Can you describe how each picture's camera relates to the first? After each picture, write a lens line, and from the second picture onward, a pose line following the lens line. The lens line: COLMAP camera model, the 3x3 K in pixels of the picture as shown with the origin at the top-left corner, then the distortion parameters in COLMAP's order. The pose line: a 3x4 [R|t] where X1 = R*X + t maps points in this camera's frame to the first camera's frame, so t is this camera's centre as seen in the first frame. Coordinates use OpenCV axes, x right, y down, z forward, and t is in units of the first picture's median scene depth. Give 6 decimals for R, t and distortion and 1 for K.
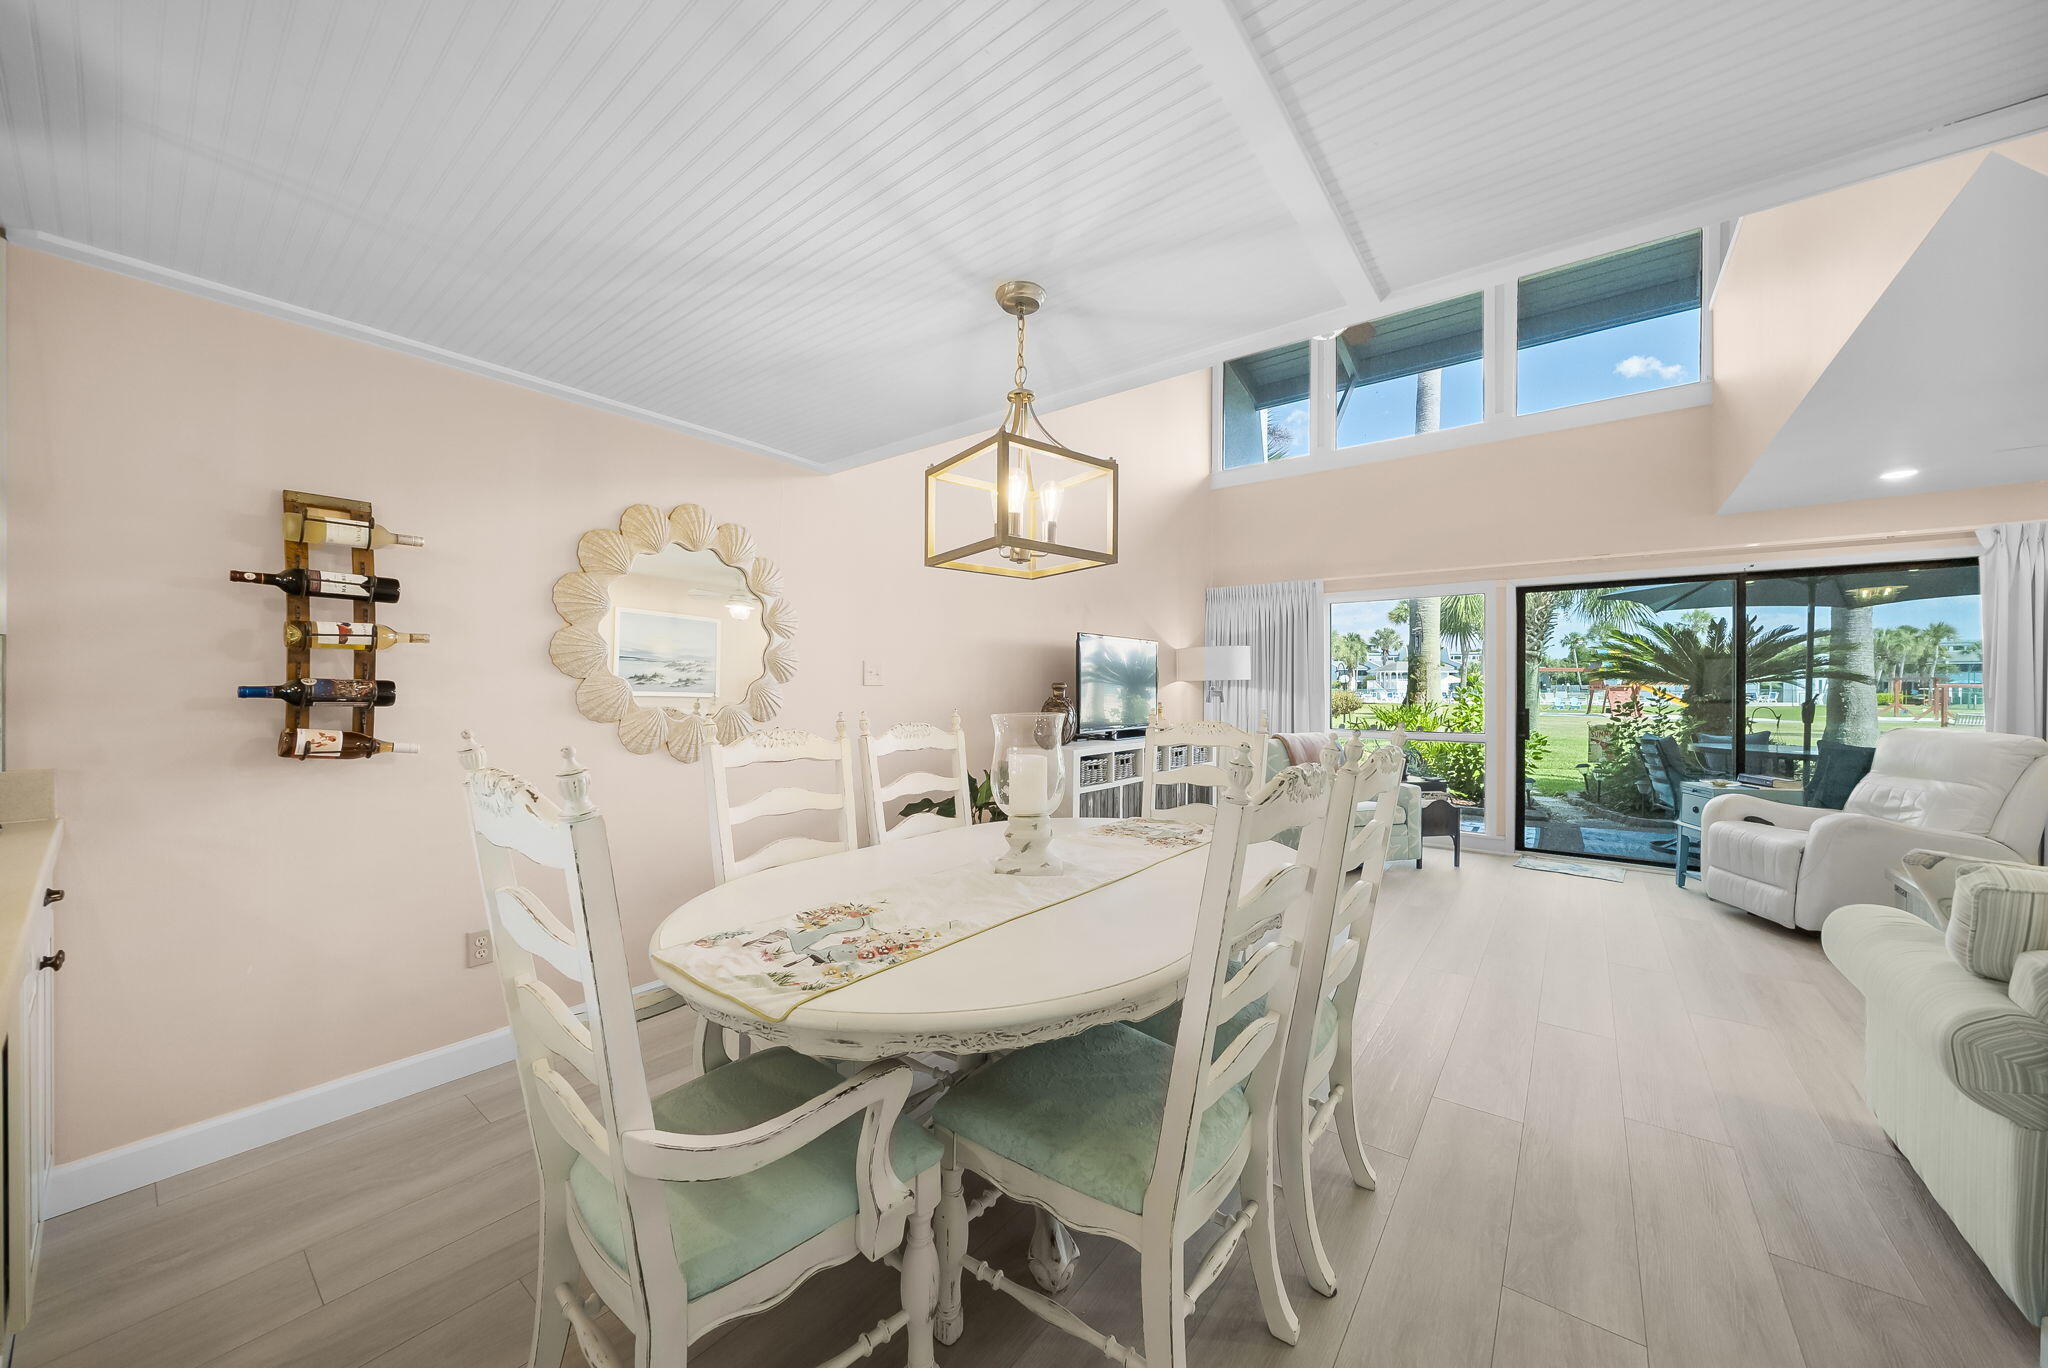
lens RADIAL K [[713.1, 0, 1018.1], [0, 713.1, 691.4], [0, 0, 1]] dist [-0.005471, 0.000087]
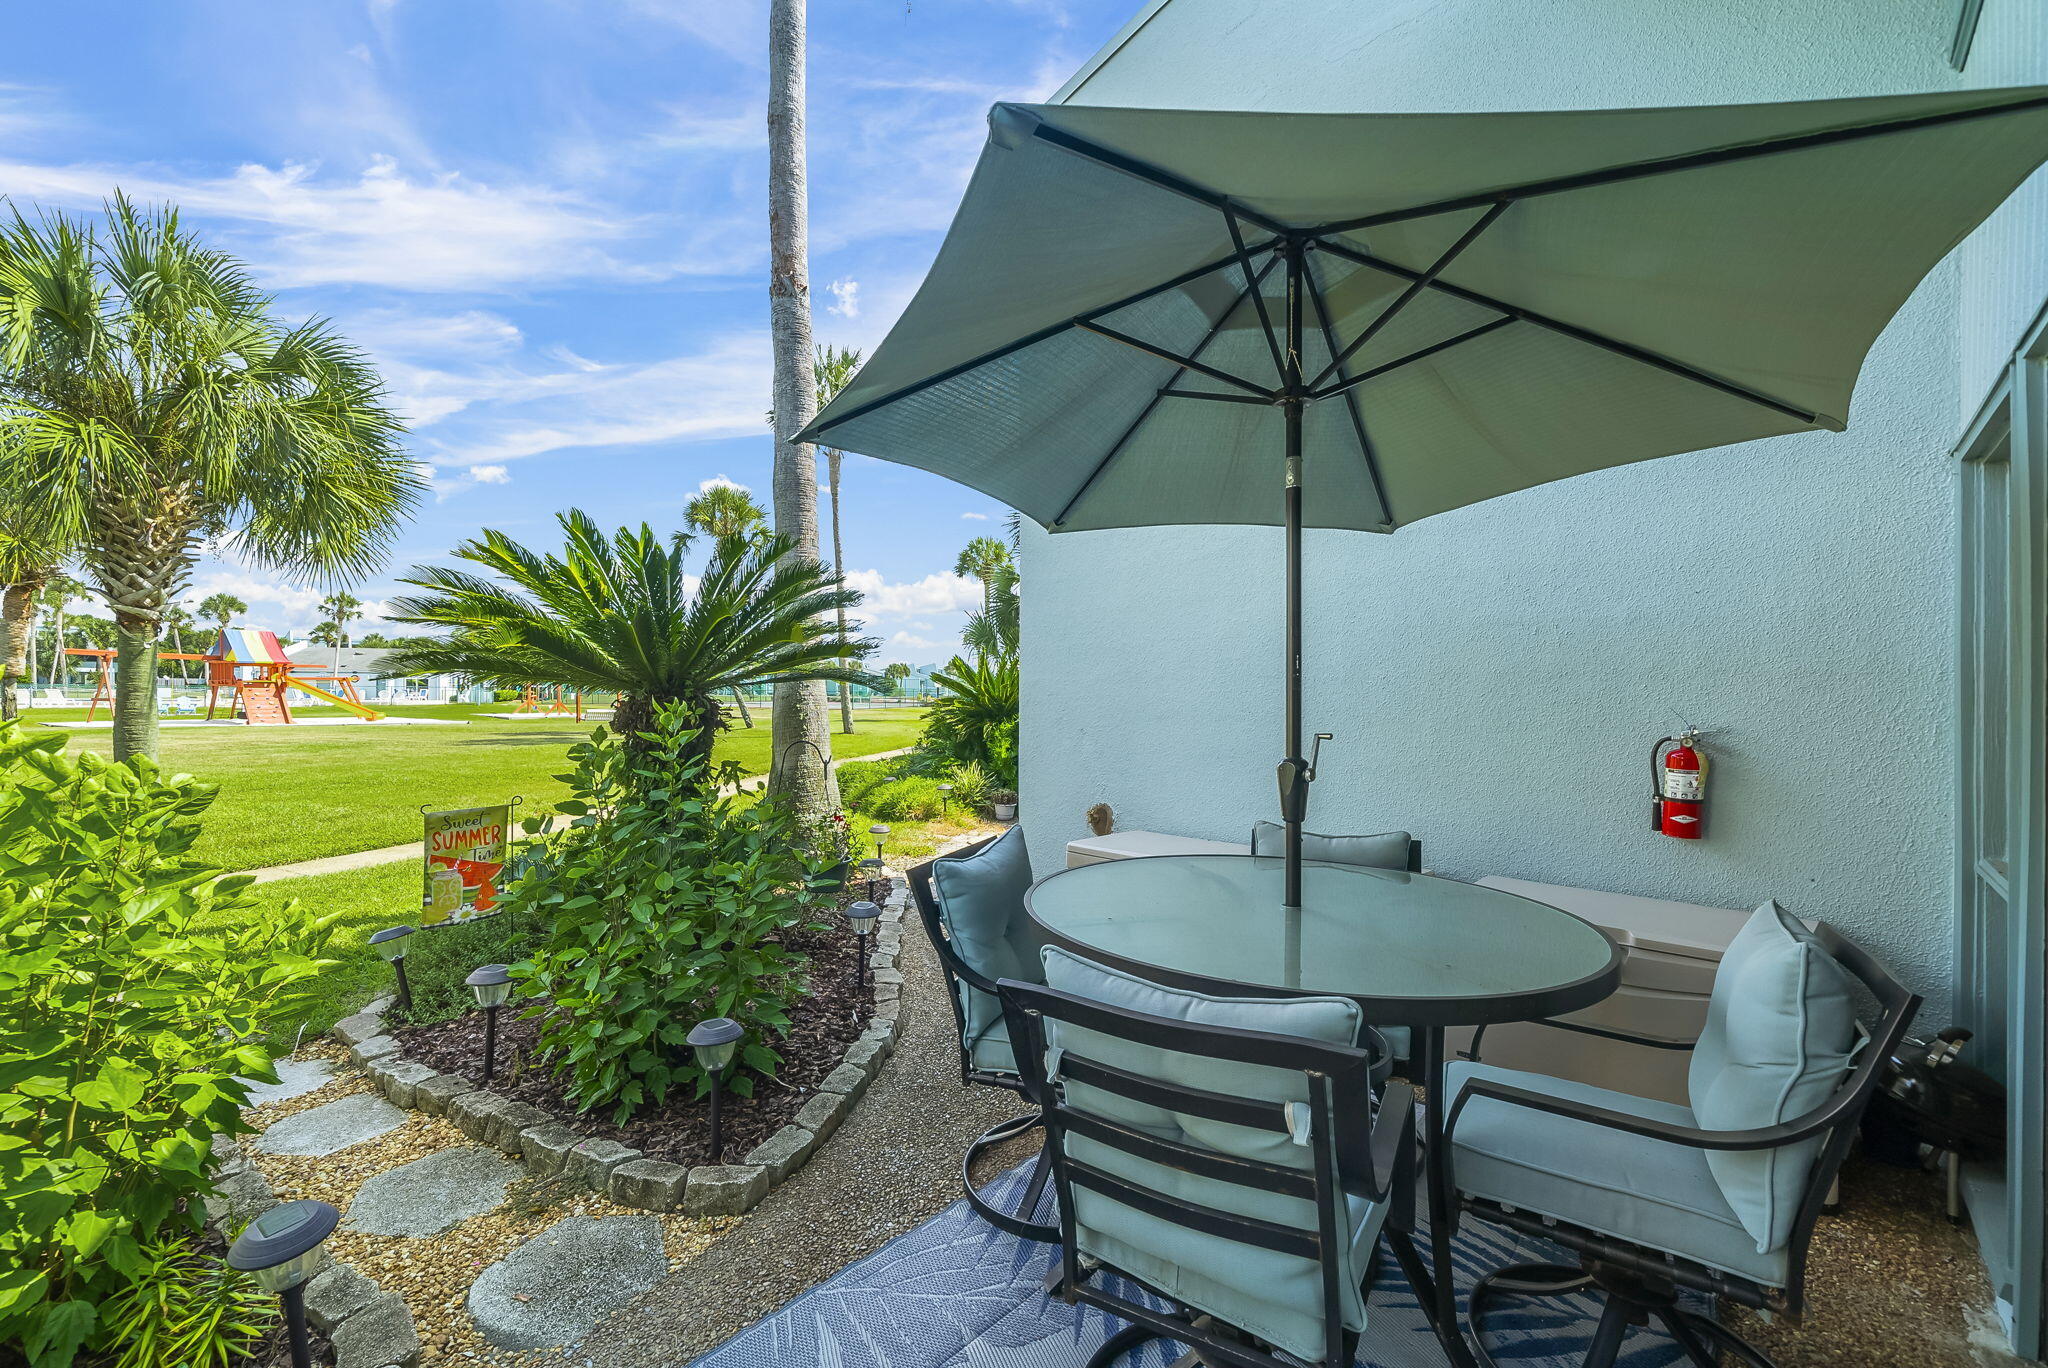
lens RADIAL K [[826.5, 0, 1018.8], [0, 826.5, 690.8], [0, 0, 1]] dist [-0.002804, 0.000076]
pose [[0.106753, -0.003527, 0.994279, 0.107503], [-0.001425, 0.999992, 0.003700, -0.002274], [-0.994285, -0.001812, 0.106747, 0.161464]]
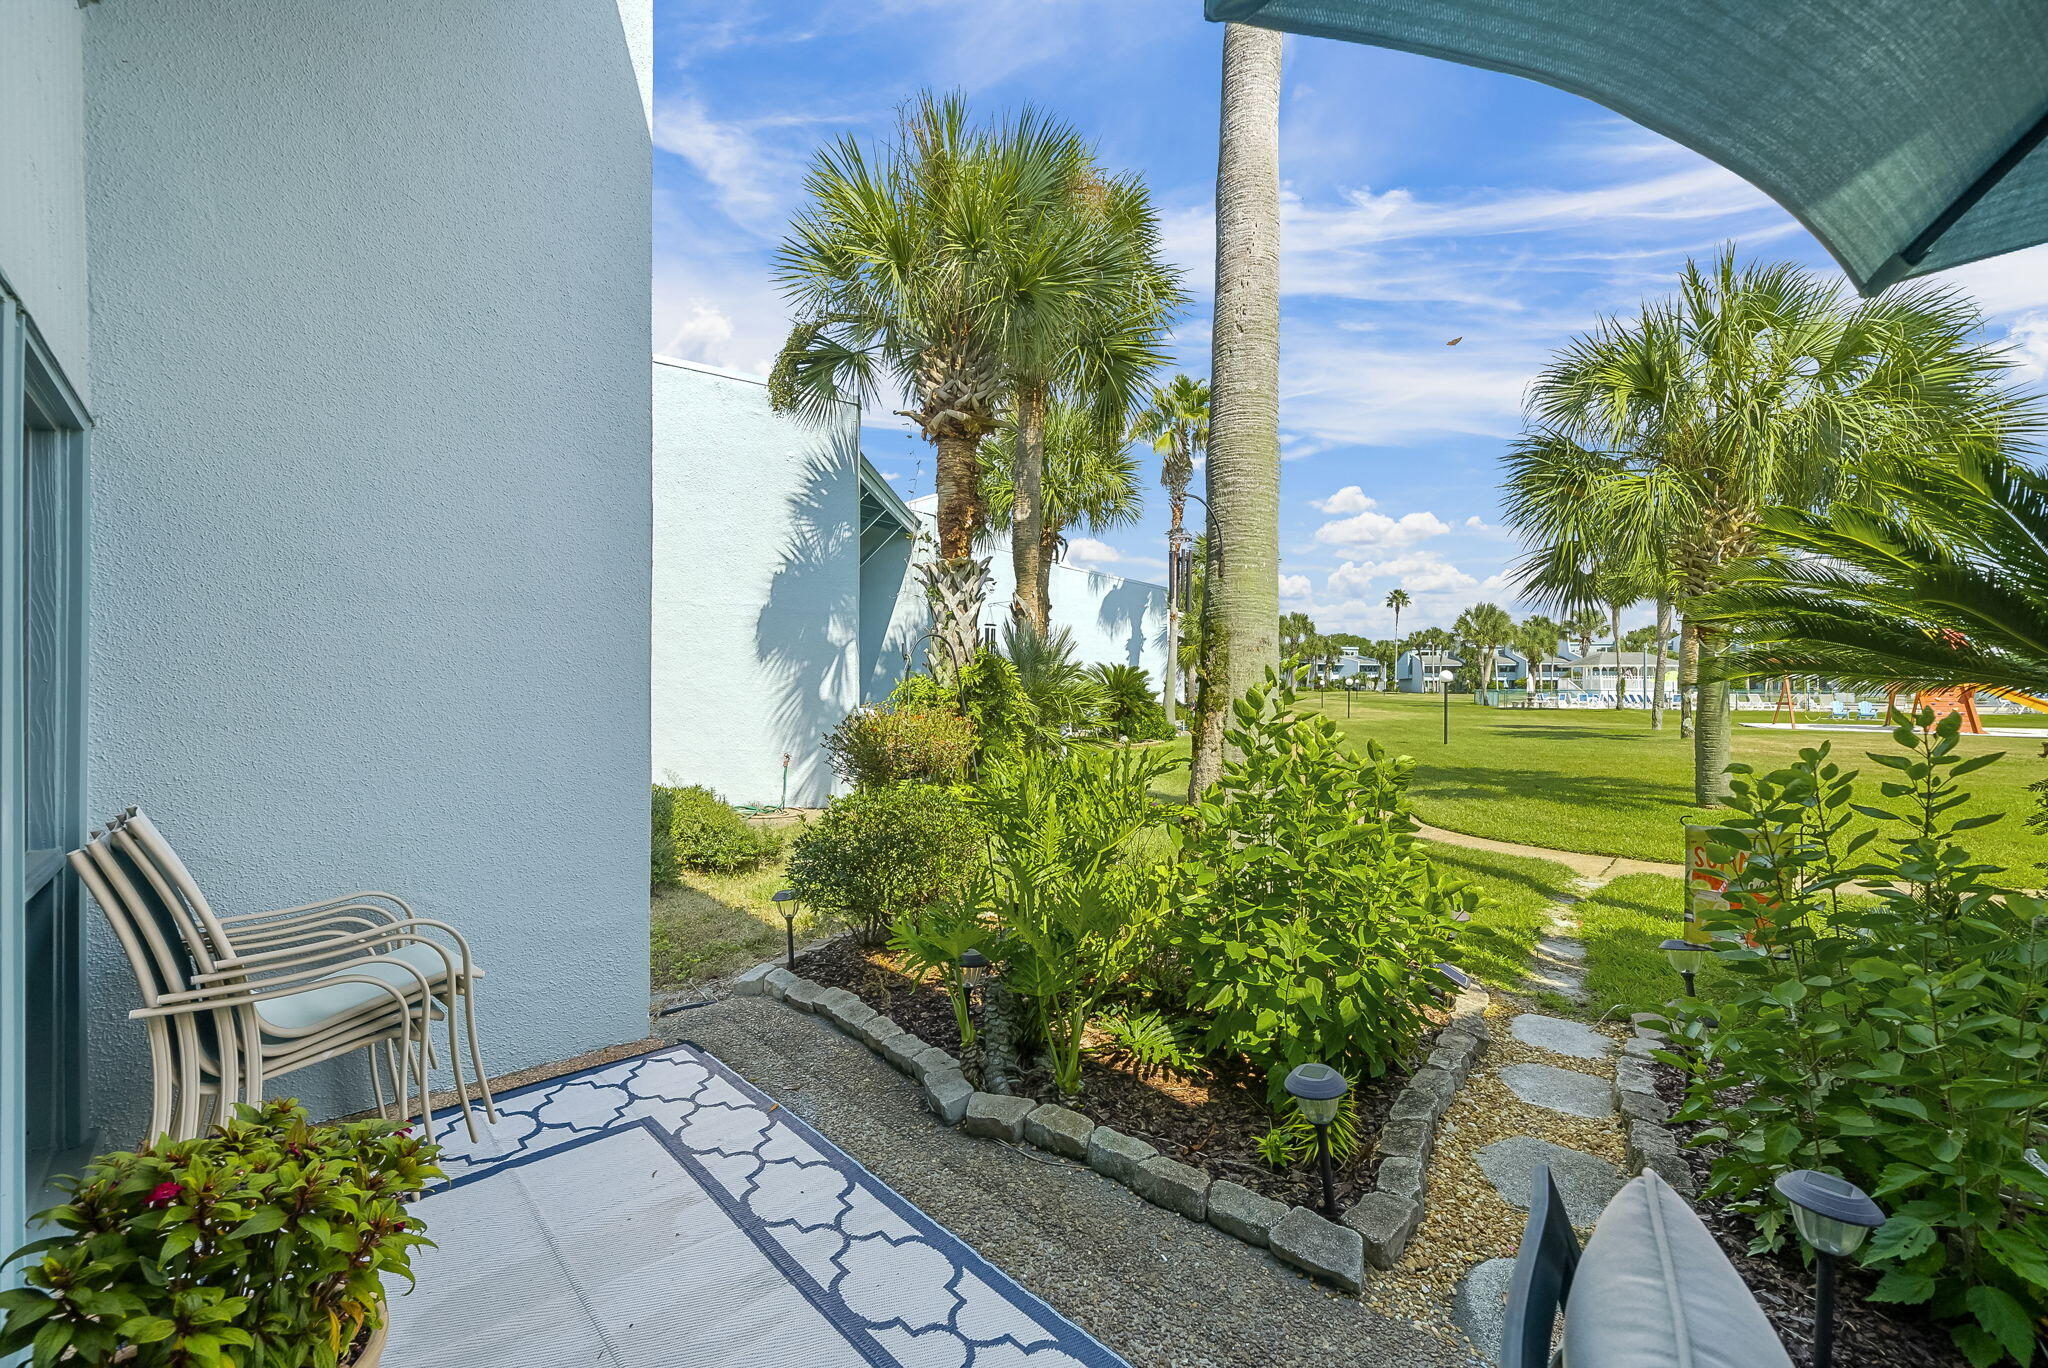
lens RADIAL K [[826.5, 0, 1018.8], [0, 826.5, 690.8], [0, 0, 1]] dist [-0.002804, 0.000076]
pose [[0.989661, -0.000988, -0.143424, 0.132799], [0.000770, 0.999998, -0.001572, -0.002273], [0.143425, 0.001445, 0.989660, 0.141846]]
